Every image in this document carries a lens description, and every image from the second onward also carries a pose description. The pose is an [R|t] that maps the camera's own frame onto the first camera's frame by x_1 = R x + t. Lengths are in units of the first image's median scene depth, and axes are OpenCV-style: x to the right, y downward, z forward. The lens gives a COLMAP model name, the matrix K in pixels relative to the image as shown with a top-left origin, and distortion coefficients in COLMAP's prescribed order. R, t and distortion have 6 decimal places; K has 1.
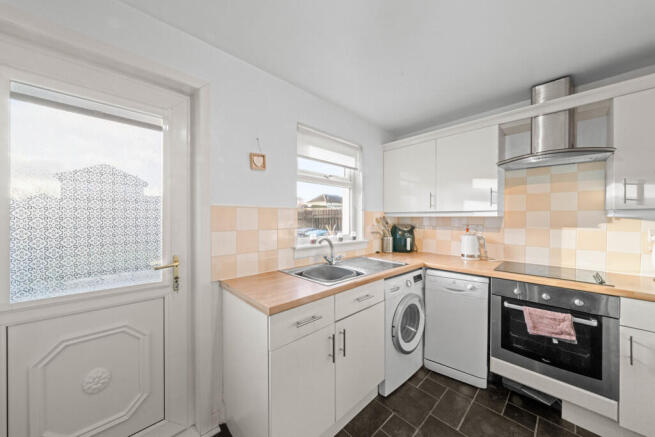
lens RADIAL K [[228.0, 0, 328.2], [0, 228.0, 218.5], [0, 0, 1]] dist [-0.000977, 0.000087]
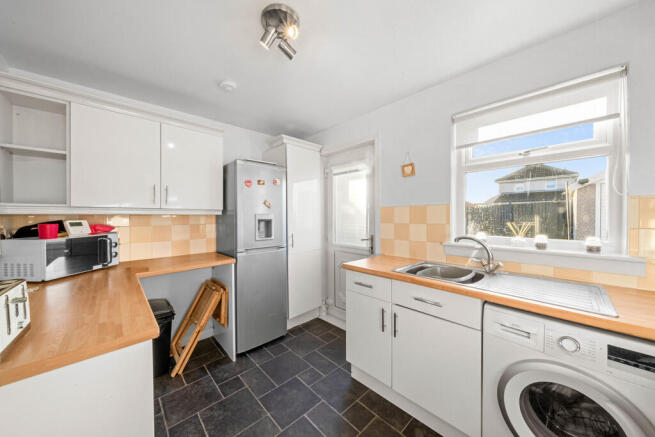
lens RADIAL K [[228.0, 0, 329.5], [0, 228.0, 218.2], [0, 0, 1]] dist [-0.000977, 0.000087]
pose [[-0.001259, 0.015637, -0.999877, 0.962684], [0.009599, 0.999832, 0.015625, -0.003652], [0.999953, -0.009578, -0.001409, 0.551828]]
